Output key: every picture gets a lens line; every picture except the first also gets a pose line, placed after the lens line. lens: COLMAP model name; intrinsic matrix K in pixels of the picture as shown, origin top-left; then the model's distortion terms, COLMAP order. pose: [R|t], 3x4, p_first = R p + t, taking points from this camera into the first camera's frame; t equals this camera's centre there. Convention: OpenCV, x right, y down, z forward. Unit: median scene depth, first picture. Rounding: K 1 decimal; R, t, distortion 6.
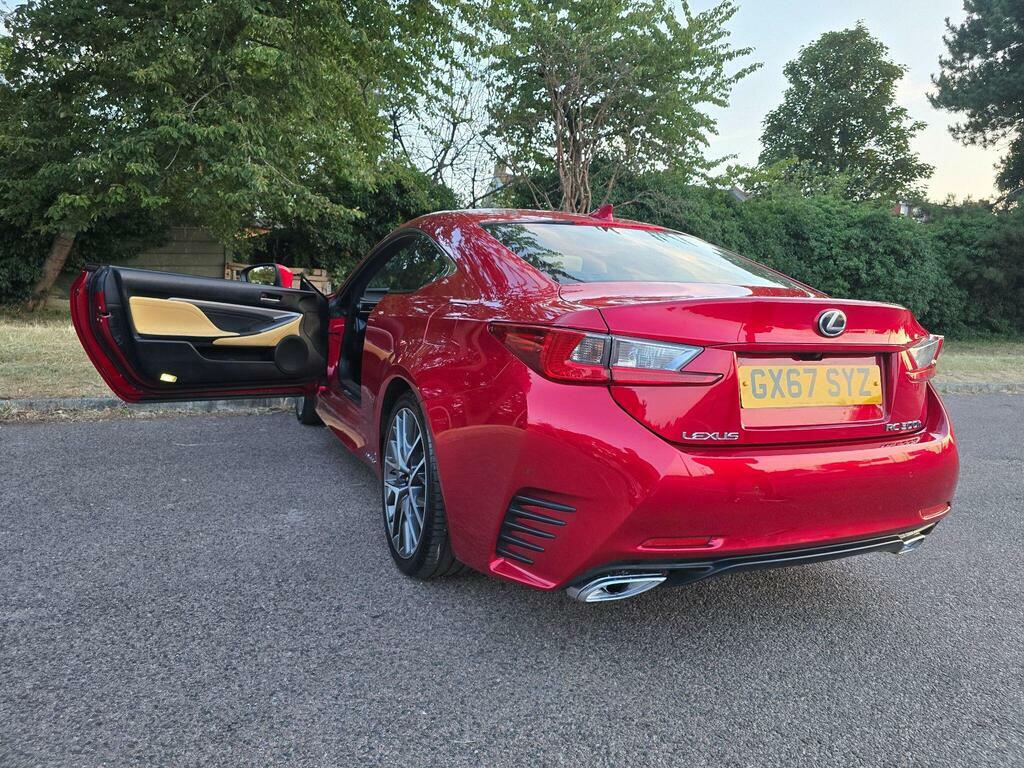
lens RADIAL K [[678.8, 0, 513.3], [0, 678.8, 382.2], [0, 0, 1]] dist [0.045738, -0.037740]
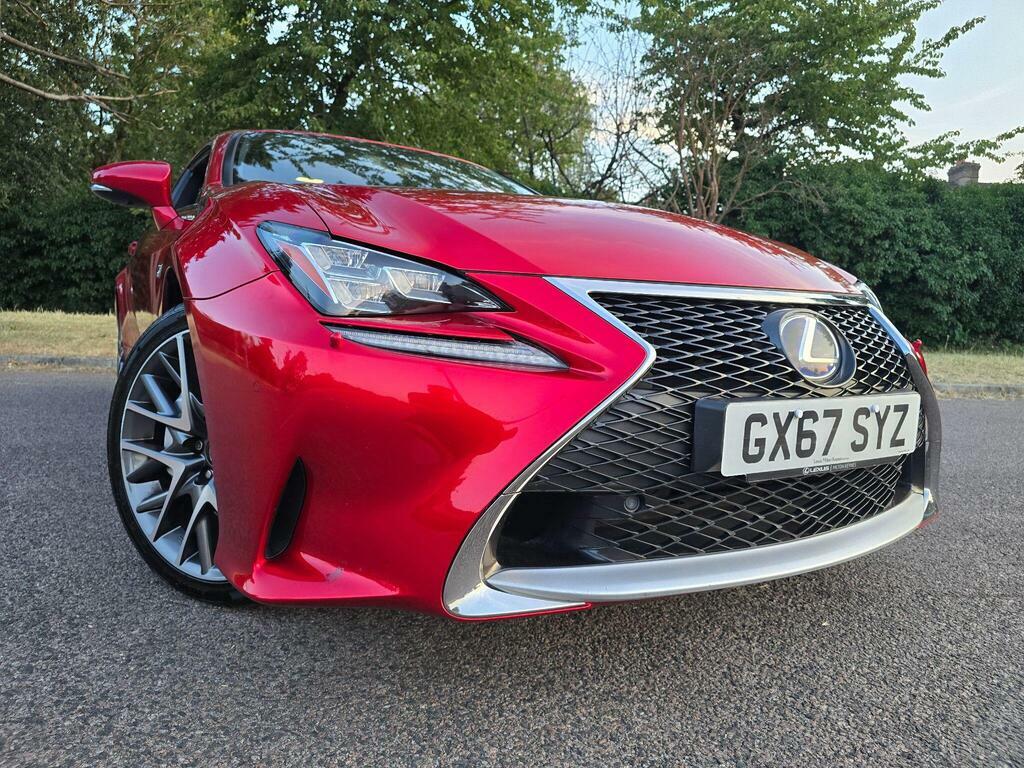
lens RADIAL K [[682.9, 0, 508.1], [0, 682.9, 377.0], [0, 0, 1]] dist [0.039291, -0.035031]
pose [[0.920372, 0.018510, -0.390606, 0.238175], [-0.038972, 0.998248, -0.044524, 0.030323], [0.389098, 0.056201, 0.919480, 0.066129]]
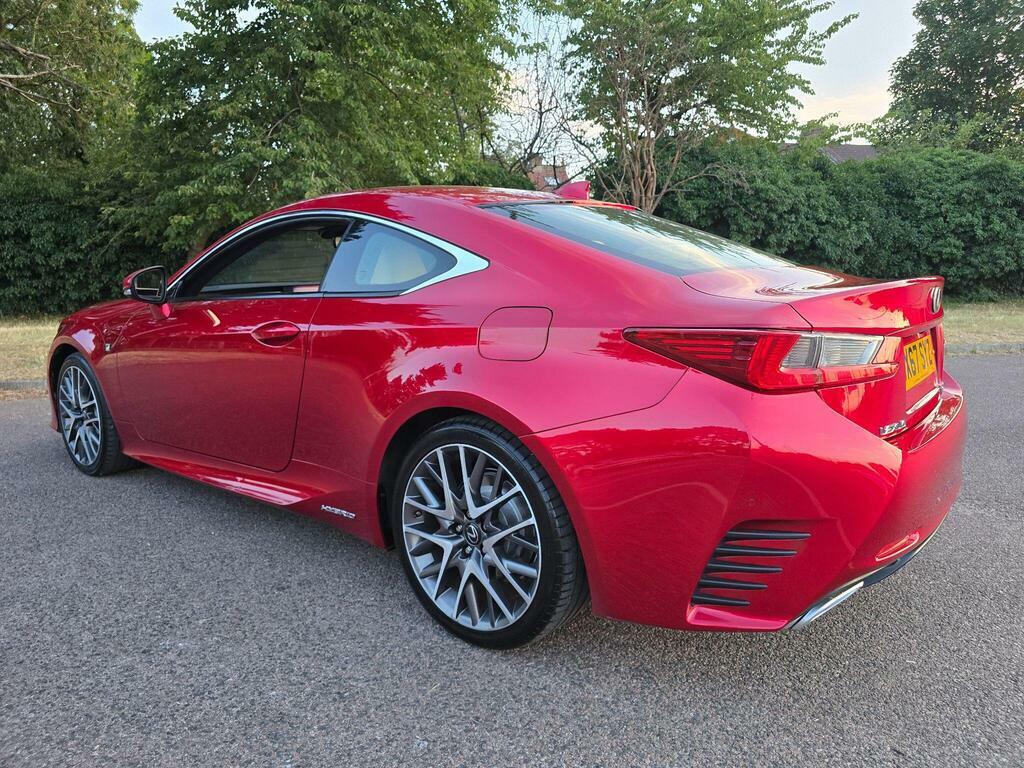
lens RADIAL K [[679.4, 0, 517.0], [0, 679.4, 381.4], [0, 0, 1]] dist [0.040621, -0.035016]
pose [[0.976655, -0.024429, -0.213422, 0.131968], [0.029526, 0.999349, 0.020728, 0.009810], [0.212777, -0.026546, 0.976740, -0.049085]]
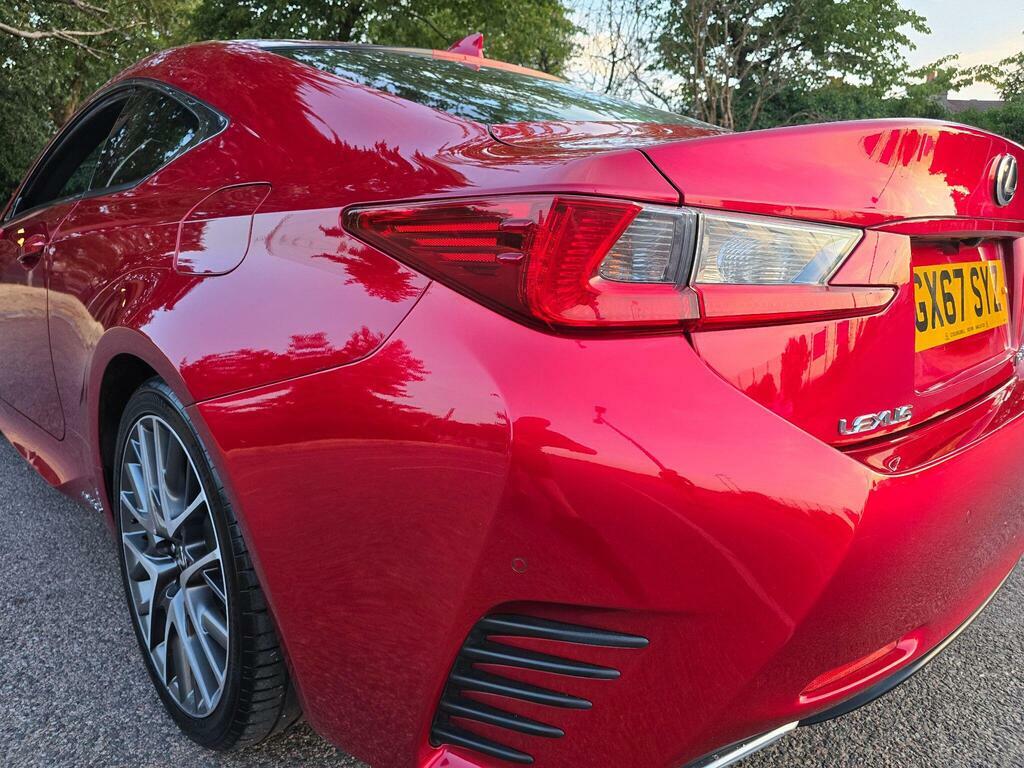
lens RADIAL K [[688.0, 0, 503.4], [0, 688.0, 382.8], [0, 0, 1]] dist [0.027663, -0.024917]
pose [[0.939949, 0.022711, -0.340559, 0.161083], [-0.001801, 0.998100, 0.061591, 0.015608], [0.341311, -0.057279, 0.938204, 0.016816]]
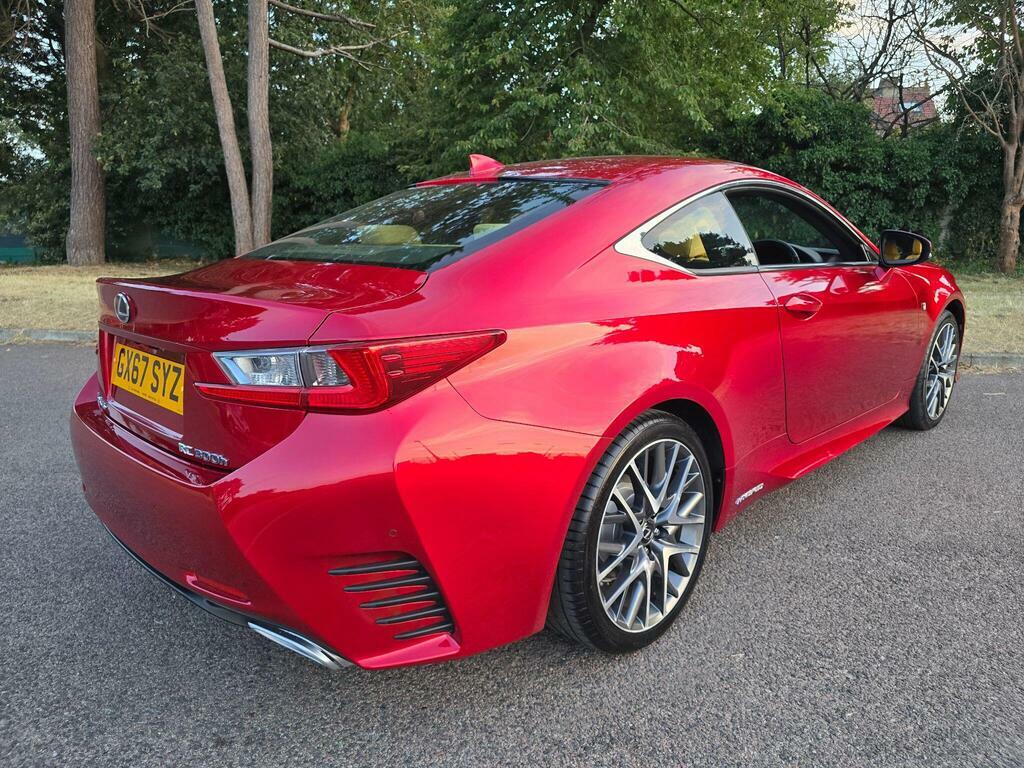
lens RADIAL K [[684.5, 0, 520.0], [0, 684.5, 378.1], [0, 0, 1]] dist [0.042590, -0.036075]
pose [[0.793940, 0.074134, -0.603460, 0.143301], [-0.026210, 0.995789, 0.087847, -0.009663], [0.607431, -0.053928, 0.792540, 0.043427]]
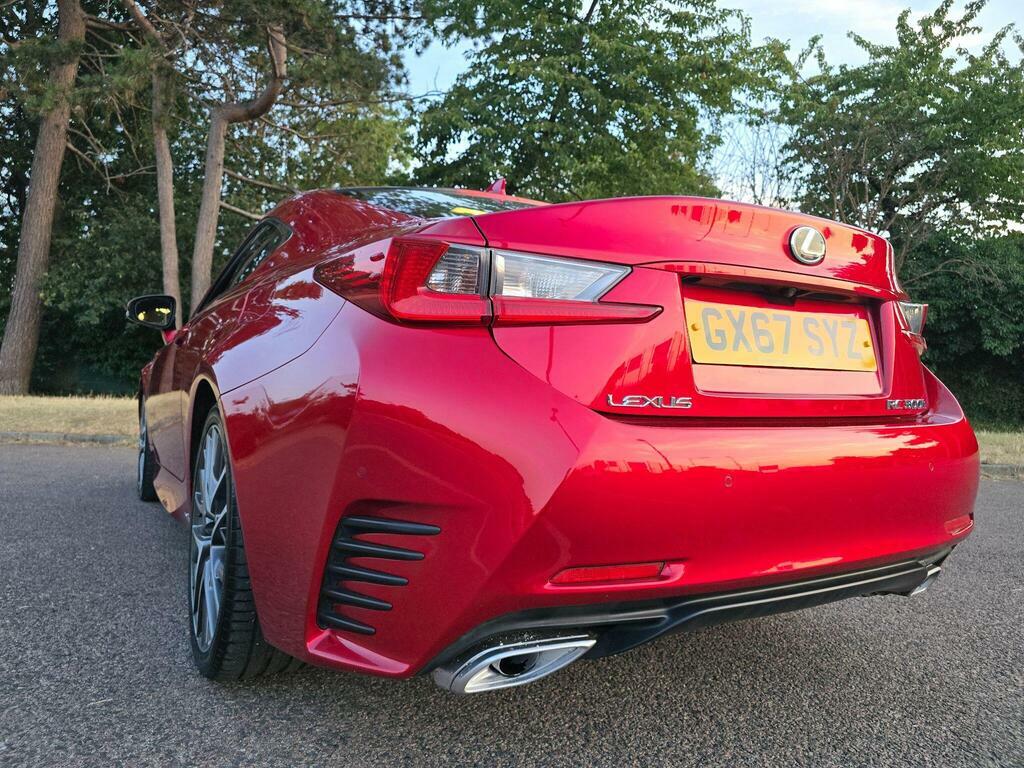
lens RADIAL K [[682.9, 0, 508.1], [0, 682.9, 377.0], [0, 0, 1]] dist [0.039291, -0.035031]
pose [[0.842959, -0.041705, -0.536360, 0.200697], [-0.050418, 0.986478, -0.155943, 0.033052], [0.535611, 0.158496, 0.829458, 0.008003]]
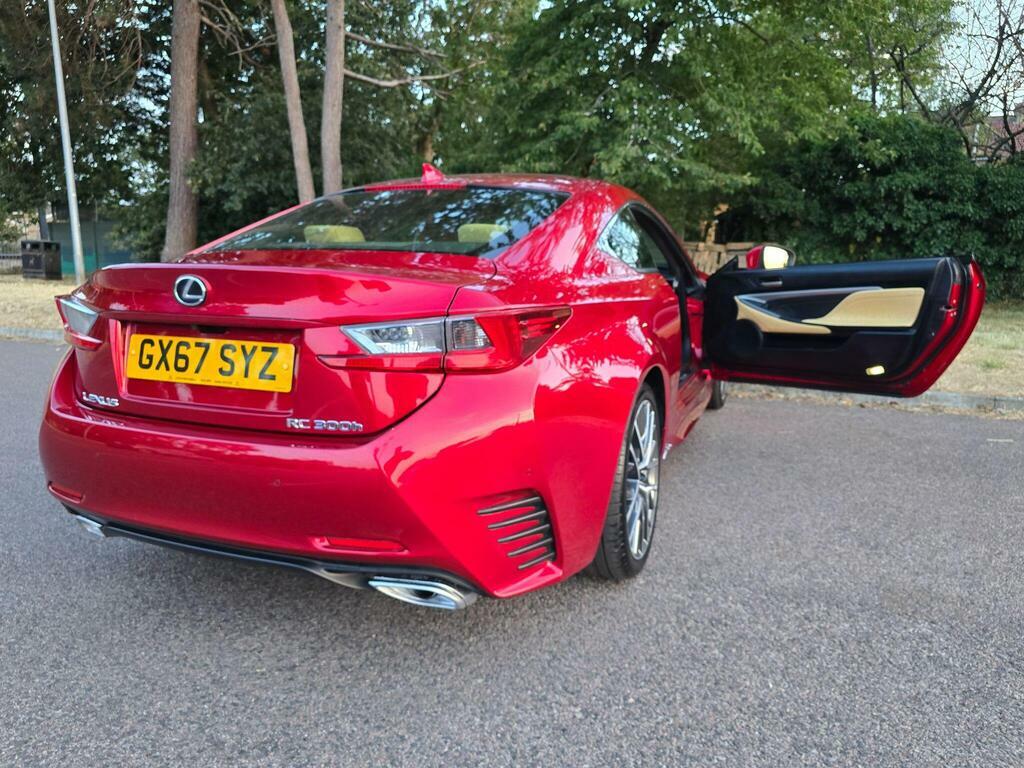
lens RADIAL K [[690.4, 0, 508.4], [0, 690.4, 385.6], [0, 0, 1]] dist [0.039162, -0.037535]
pose [[0.690938, 0.092117, -0.717021, 0.190099], [-0.067241, 0.995738, 0.063129, -0.006620], [0.719780, 0.004595, 0.694187, 0.090416]]
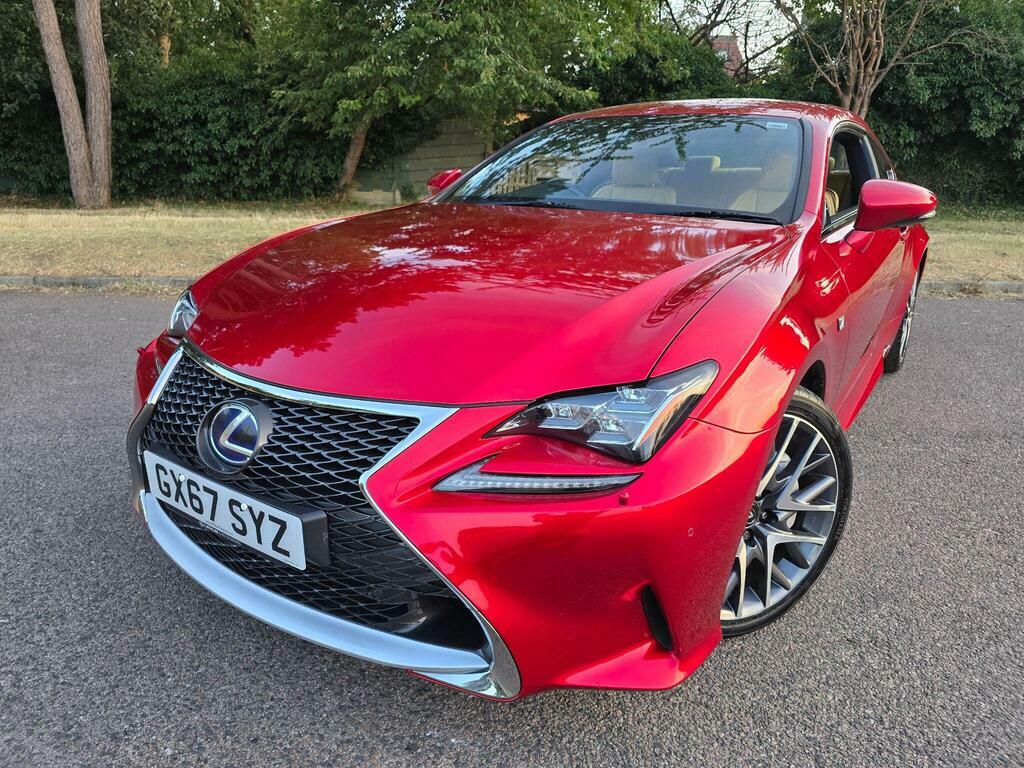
lens RADIAL K [[682.1, 0, 506.2], [0, 682.1, 381.4], [0, 0, 1]] dist [0.042068, -0.035123]
pose [[0.911161, 0.084470, -0.403299, 0.075359], [-0.015174, 0.984977, 0.172019, -0.004982], [0.411771, -0.150618, 0.898754, -0.006413]]
